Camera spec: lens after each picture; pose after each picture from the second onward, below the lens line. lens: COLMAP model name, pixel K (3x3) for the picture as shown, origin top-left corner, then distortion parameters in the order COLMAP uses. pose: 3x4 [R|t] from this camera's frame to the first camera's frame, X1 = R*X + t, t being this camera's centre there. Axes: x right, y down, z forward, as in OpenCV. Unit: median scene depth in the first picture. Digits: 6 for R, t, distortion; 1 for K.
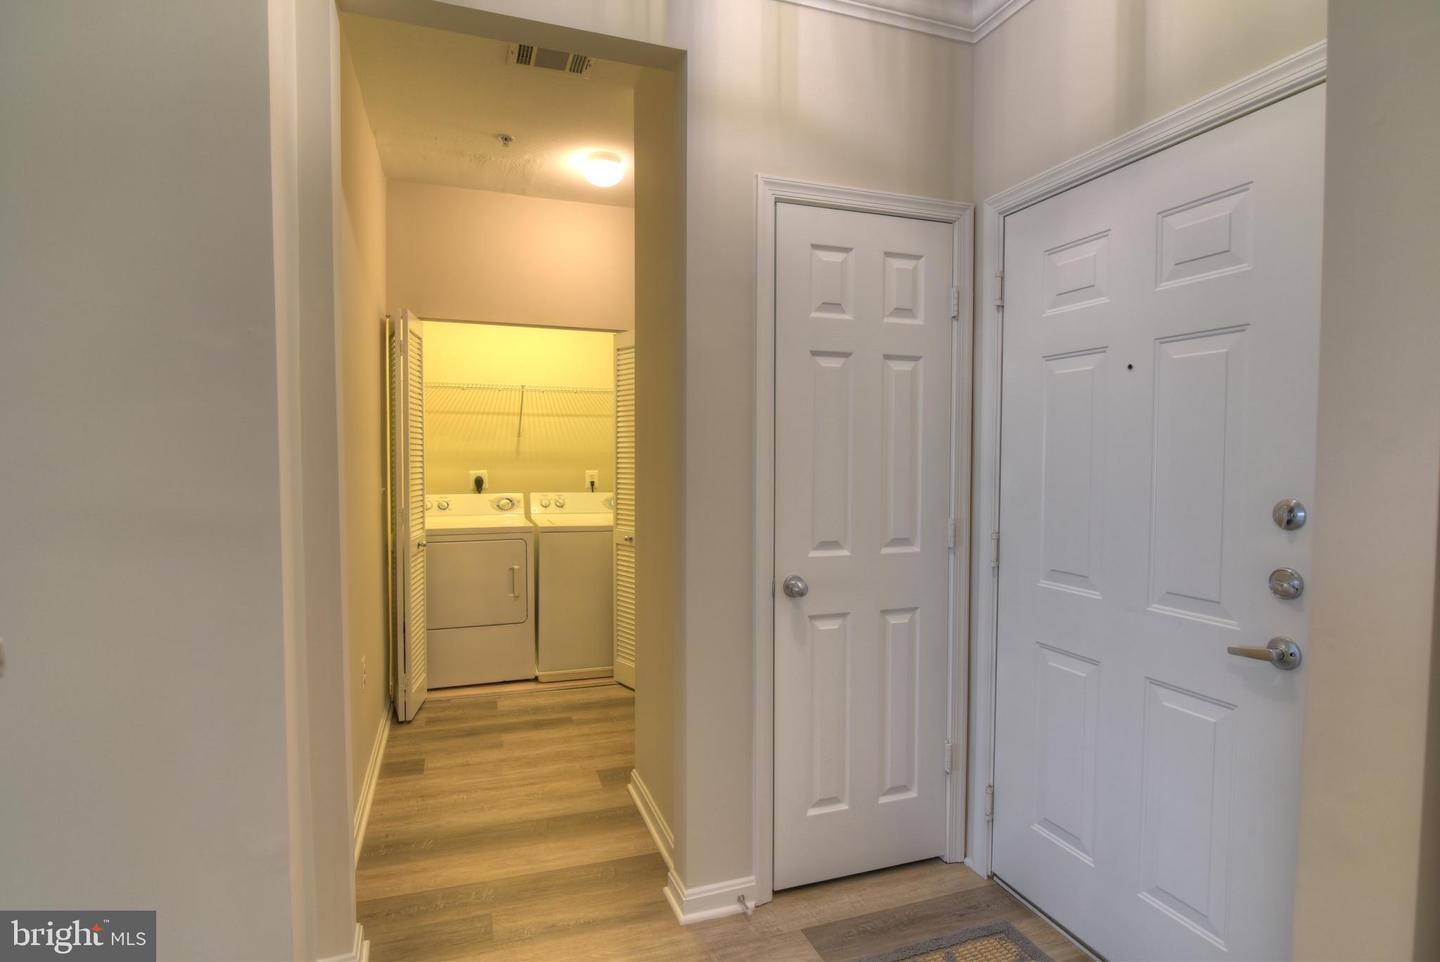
lens RADIAL K [[749.7, 0, 716.2], [0, 749.7, 483.0], [0, 0, 1]] dist [0.001007, 0.000072]
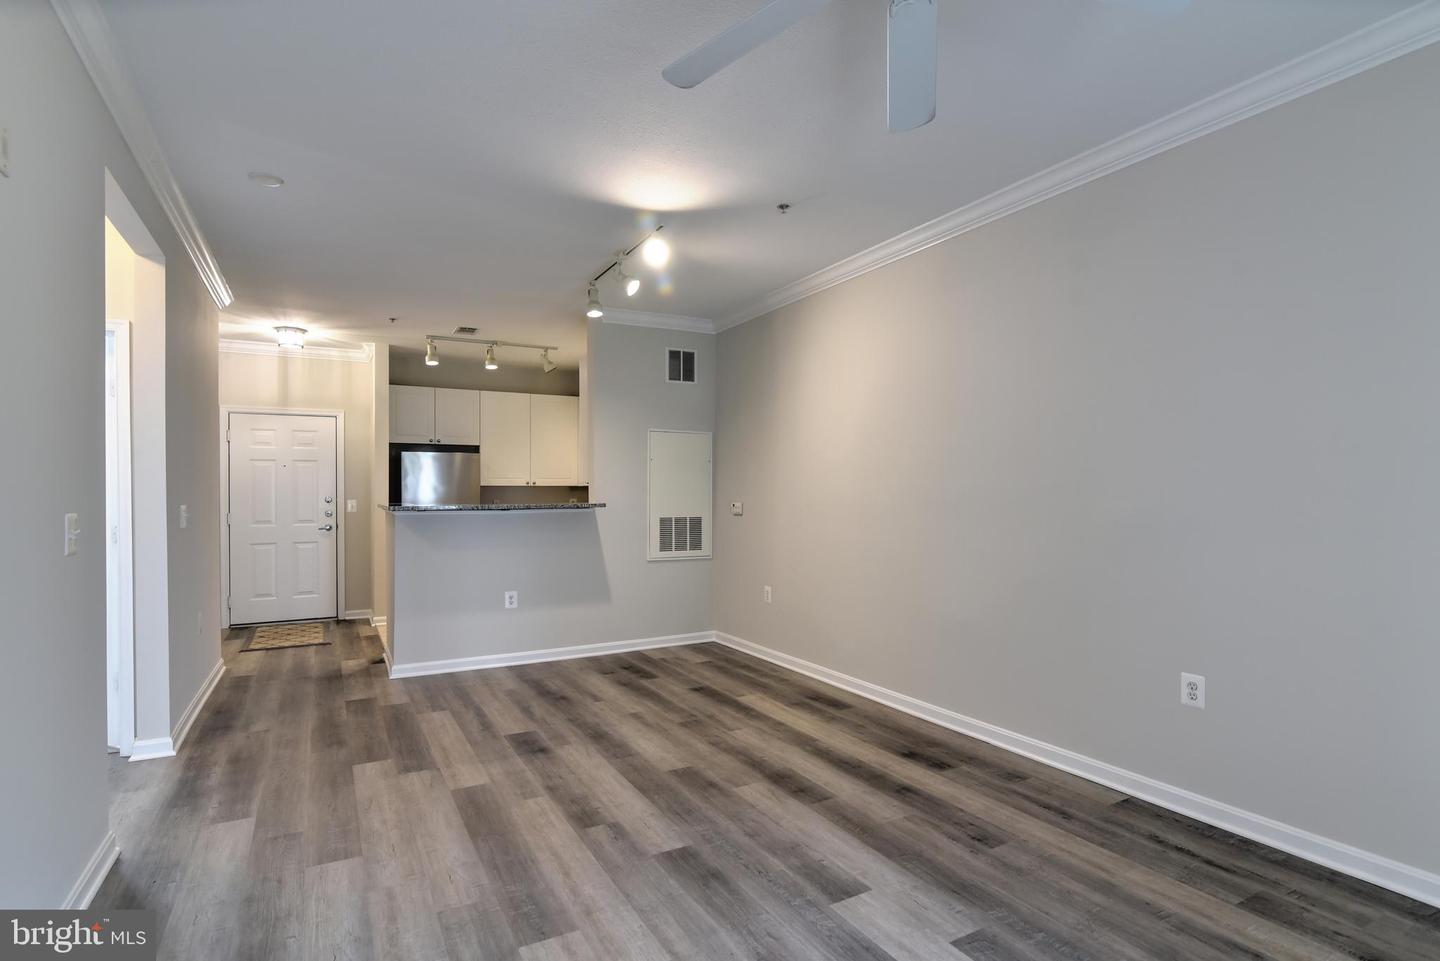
lens RADIAL K [[717.0, 0, 719.5], [0, 717.0, 489.1], [0, 0, 1]] dist [-0.015535, -0.000031]
pose [[-0.177591, -0.000433, 0.984104, -1.558345], [0.042248, 0.999075, 0.008064, 0.014752], [-0.983197, 0.043008, -0.177408, -0.256062]]
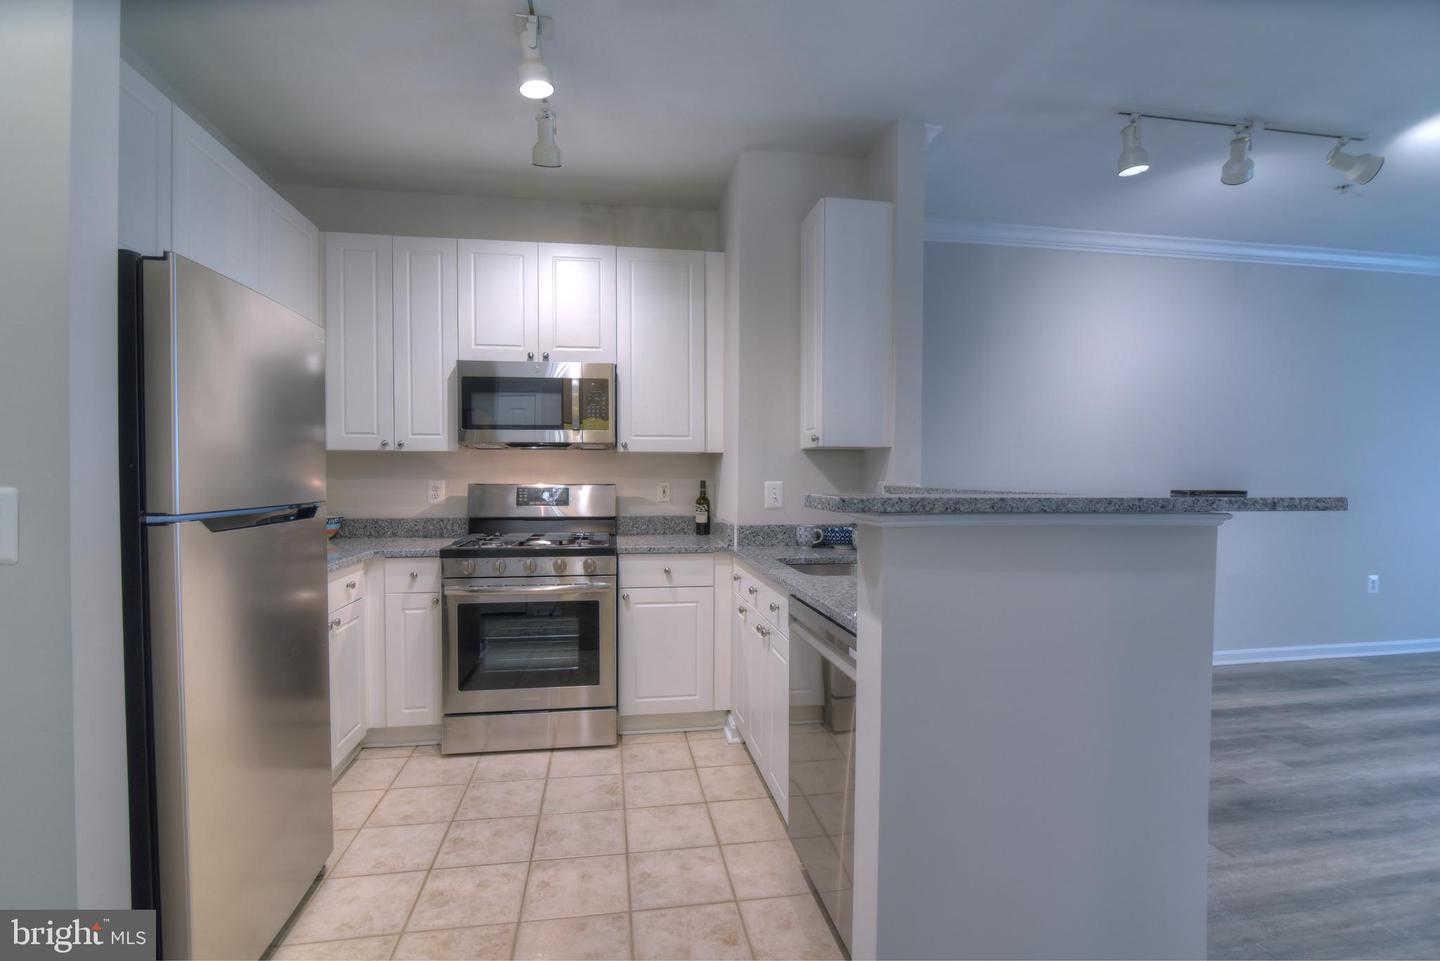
lens RADIAL K [[681.8, 0, 719.4], [0, 681.8, 490.1], [0, 0, 1]] dist [-0.015864, 0.000098]
pose [[-0.986982, -0.011766, 0.160403, -0.124516], [-0.001760, 0.998051, 0.062381, 0.004515], [-0.160824, 0.061286, -0.985079, 0.440733]]
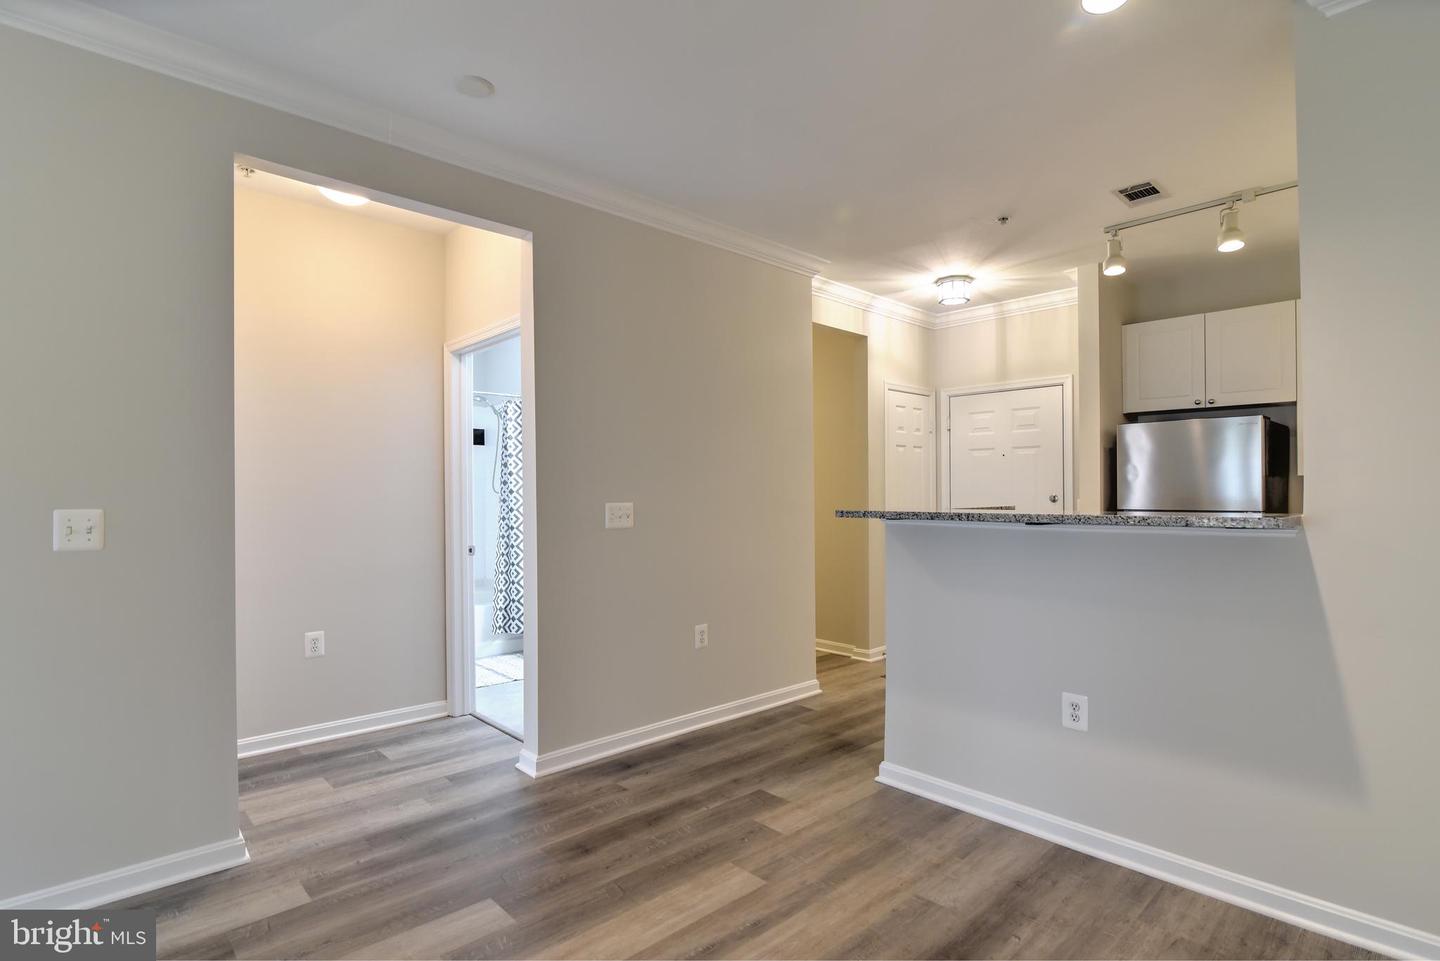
lens RADIAL K [[717.0, 0, 719.5], [0, 717.0, 489.1], [0, 0, 1]] dist [-0.015535, -0.000031]
pose [[0.910374, -0.005574, 0.413748, -0.780139], [0.023310, 0.999012, -0.037829, 0.031896], [-0.413128, 0.044083, 0.909605, -0.541573]]
